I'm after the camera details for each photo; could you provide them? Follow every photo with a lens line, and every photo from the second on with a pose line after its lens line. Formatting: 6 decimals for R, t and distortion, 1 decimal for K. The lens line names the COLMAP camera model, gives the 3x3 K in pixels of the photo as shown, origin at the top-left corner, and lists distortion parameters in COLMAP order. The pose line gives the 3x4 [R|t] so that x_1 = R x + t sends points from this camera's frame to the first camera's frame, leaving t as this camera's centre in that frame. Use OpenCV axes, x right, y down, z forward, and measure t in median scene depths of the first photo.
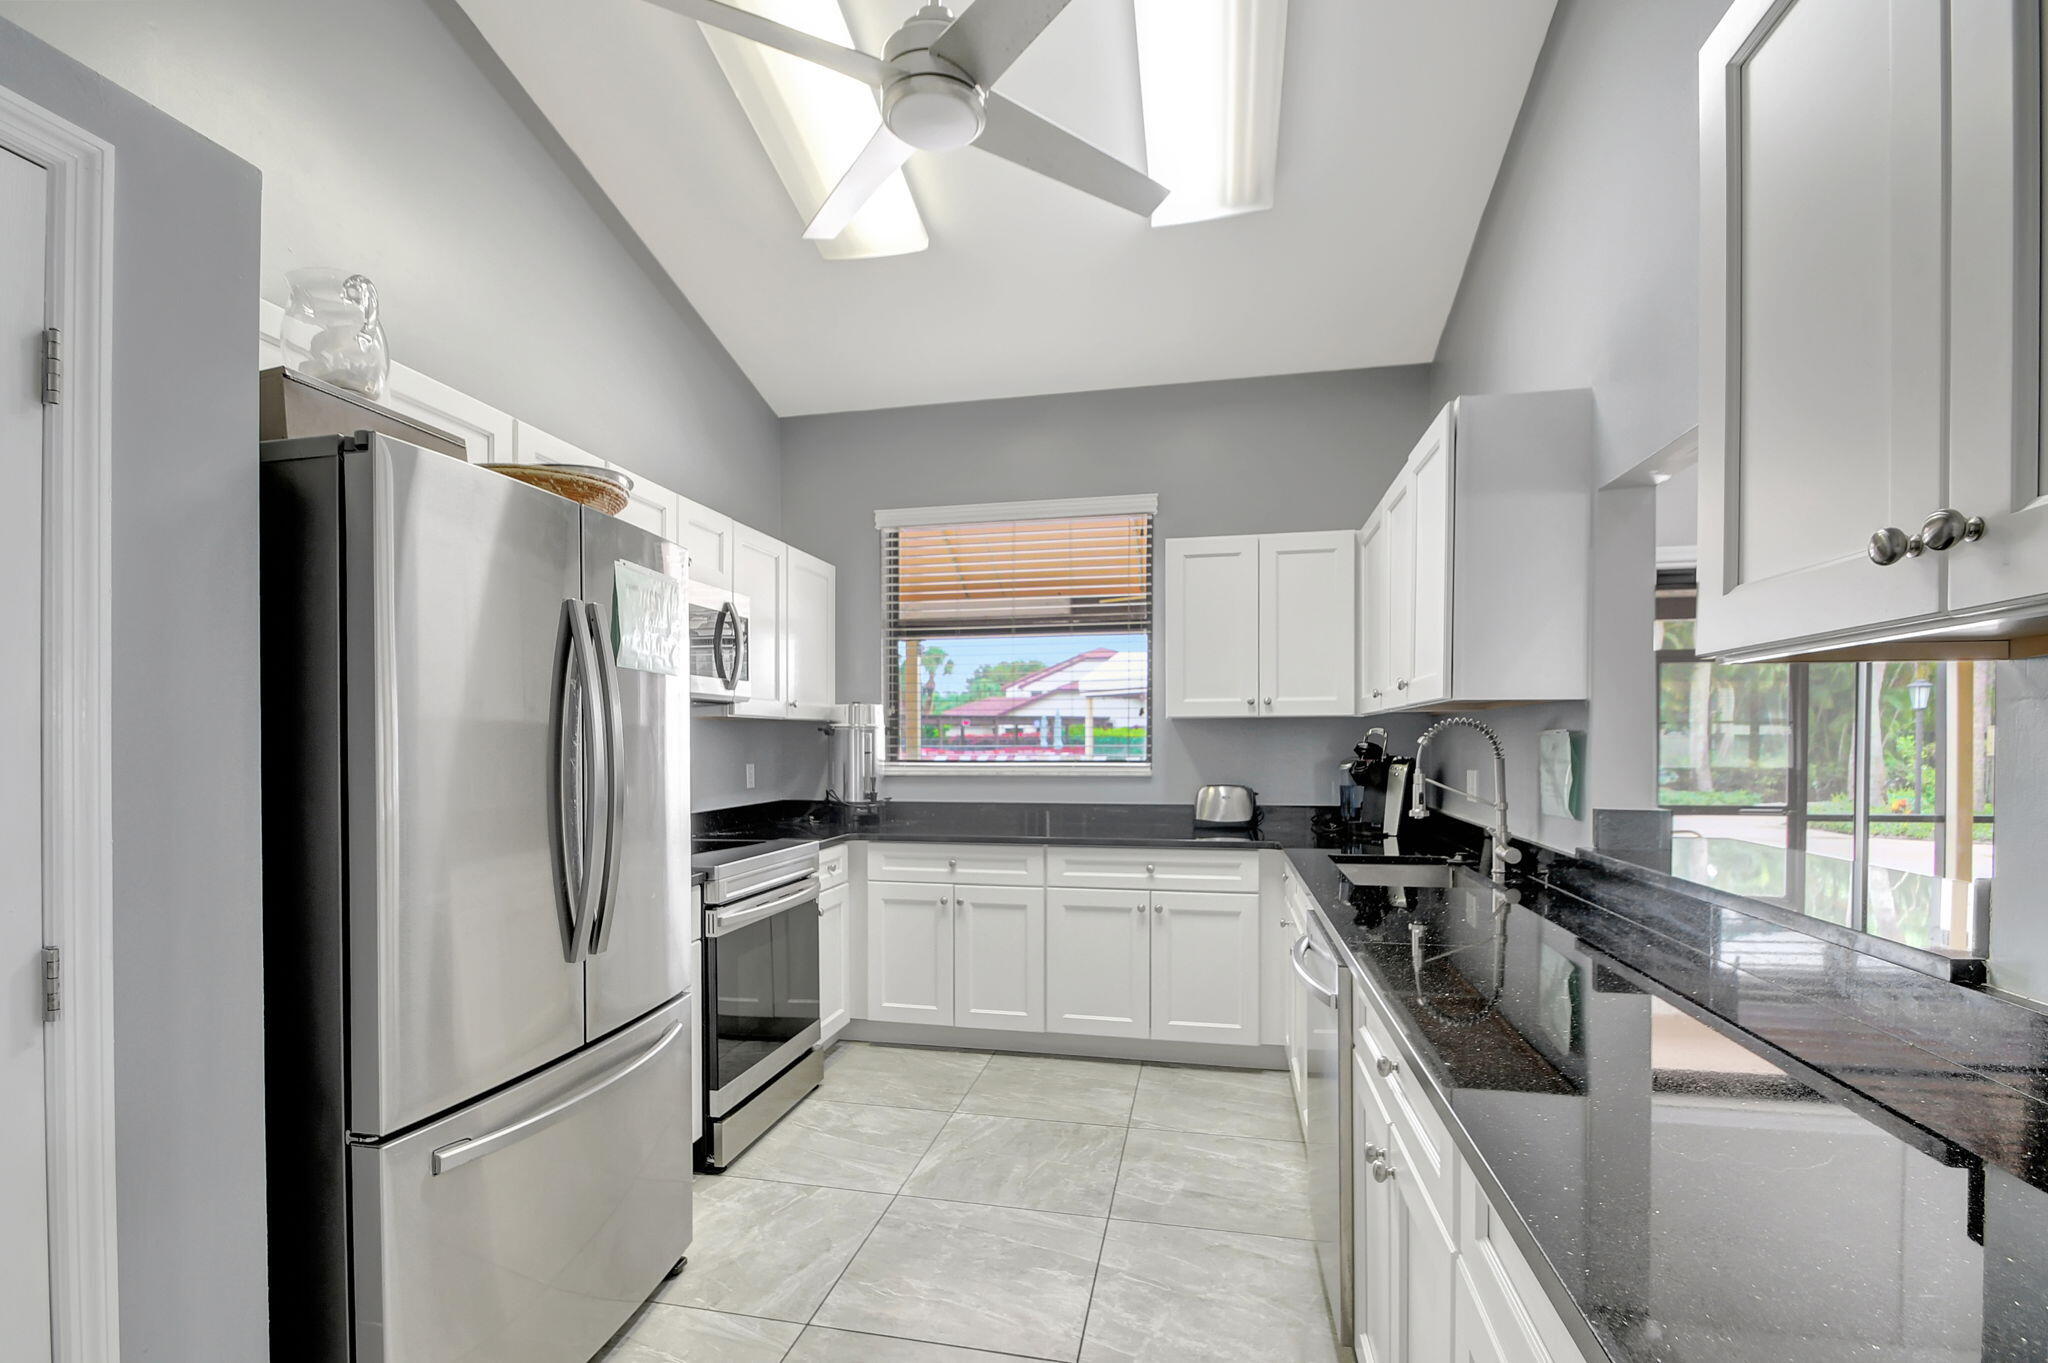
lens RADIAL K [[922.5, 0, 1016.2], [0, 922.5, 686.6], [0, 0, 1]] dist [0.000349, -0.016762]
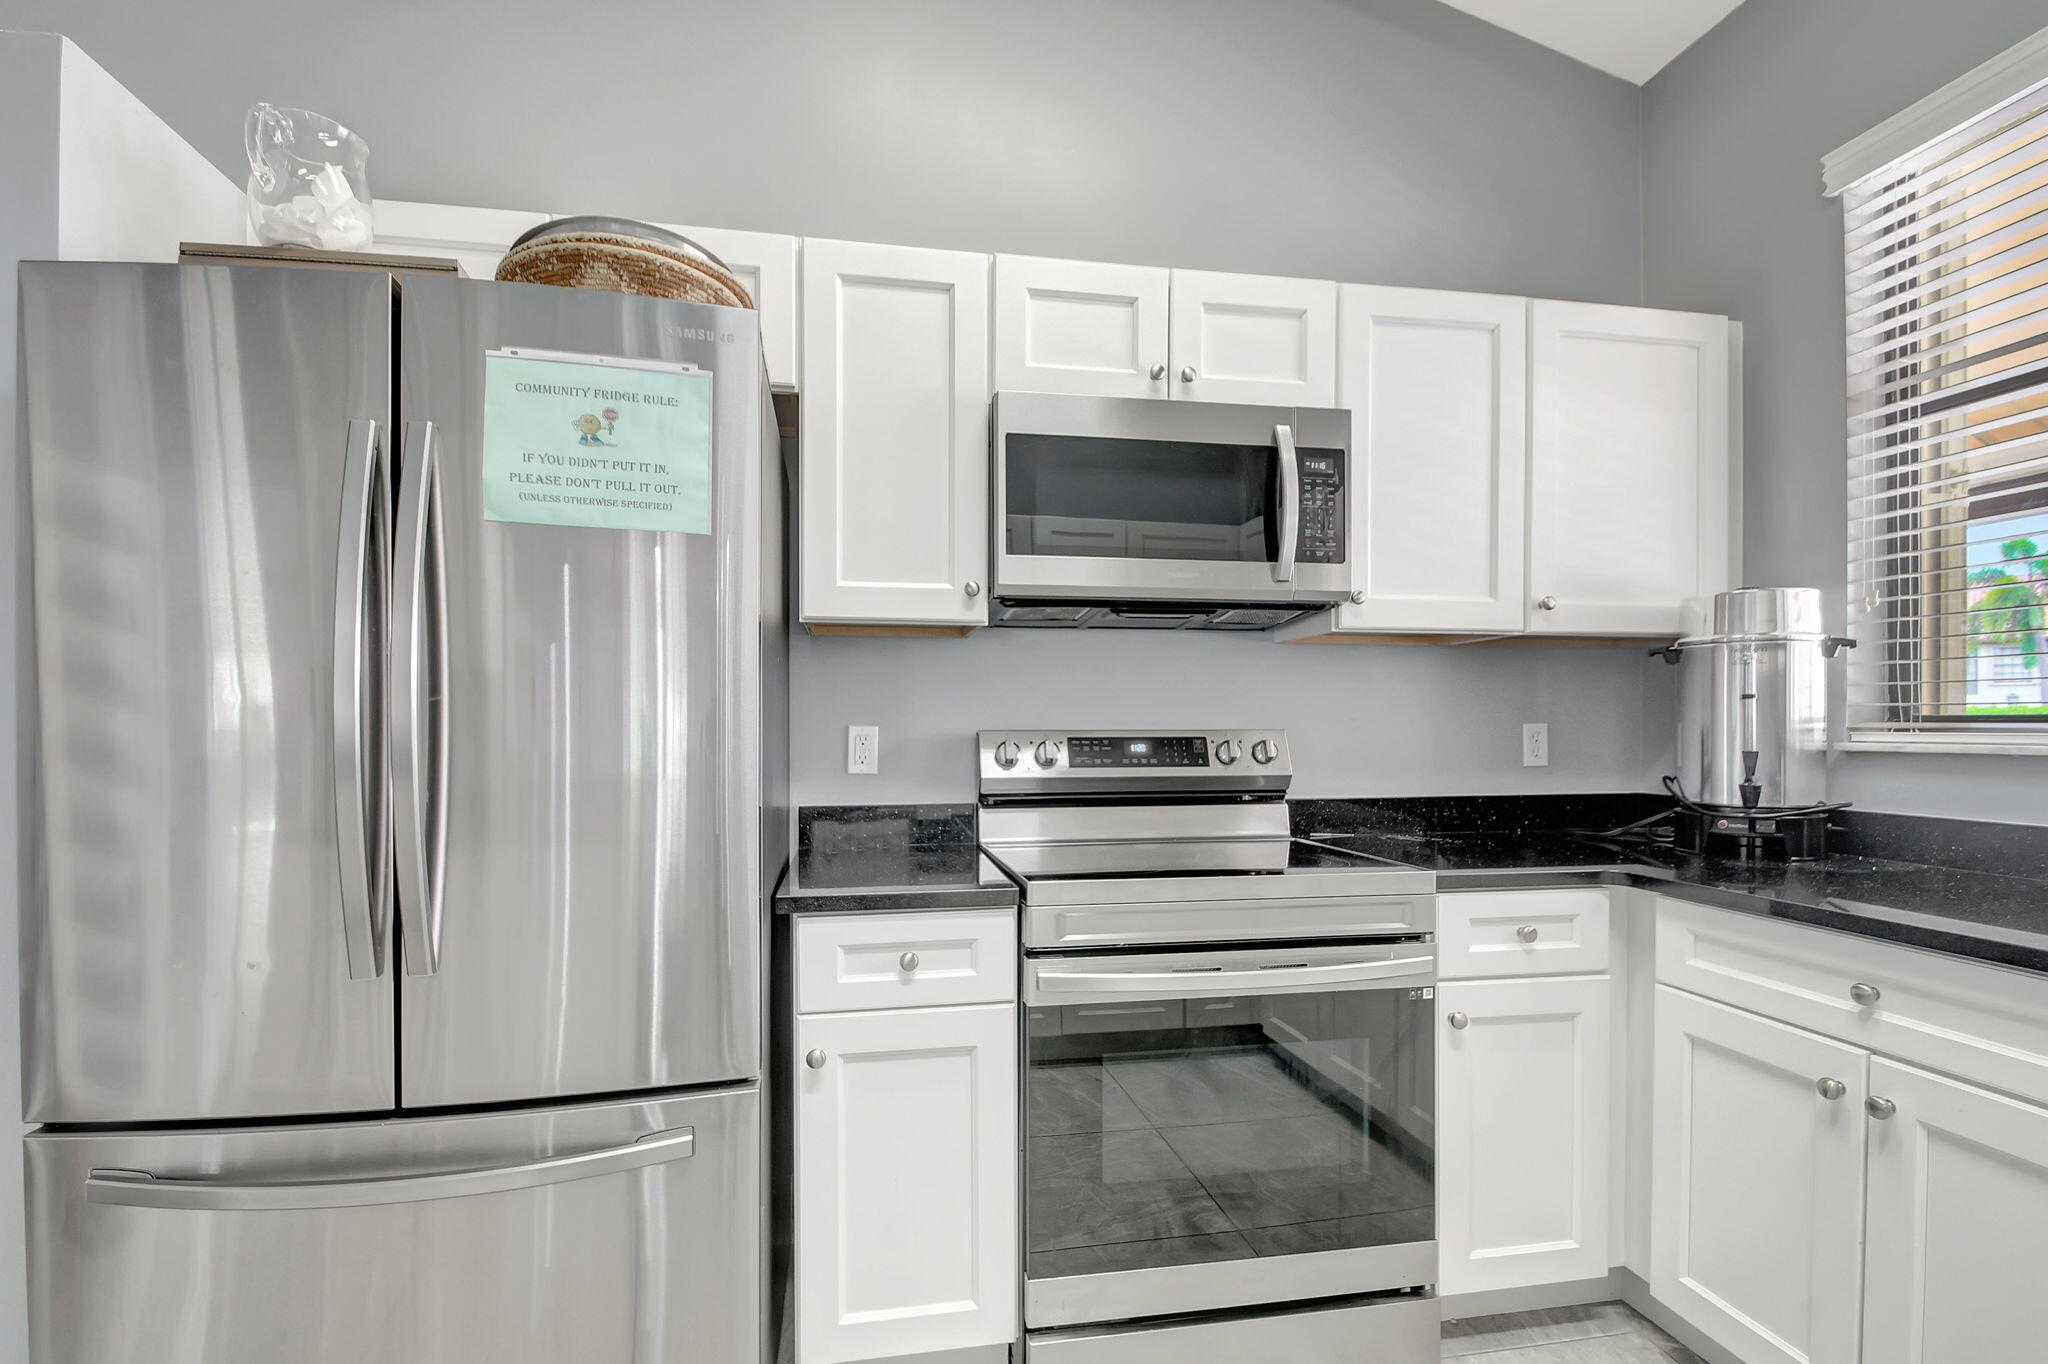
lens RADIAL K [[956.1, 0, 1019.1], [0, 956.1, 725.0], [0, 0, 1]] dist [0.000525, 0.000153]
pose [[0.368508, -0.001469, -0.929624, 0.150783], [0.056373, 0.998194, 0.020769, 0.062409], [0.927914, -0.060059, 0.367925, 0.561307]]
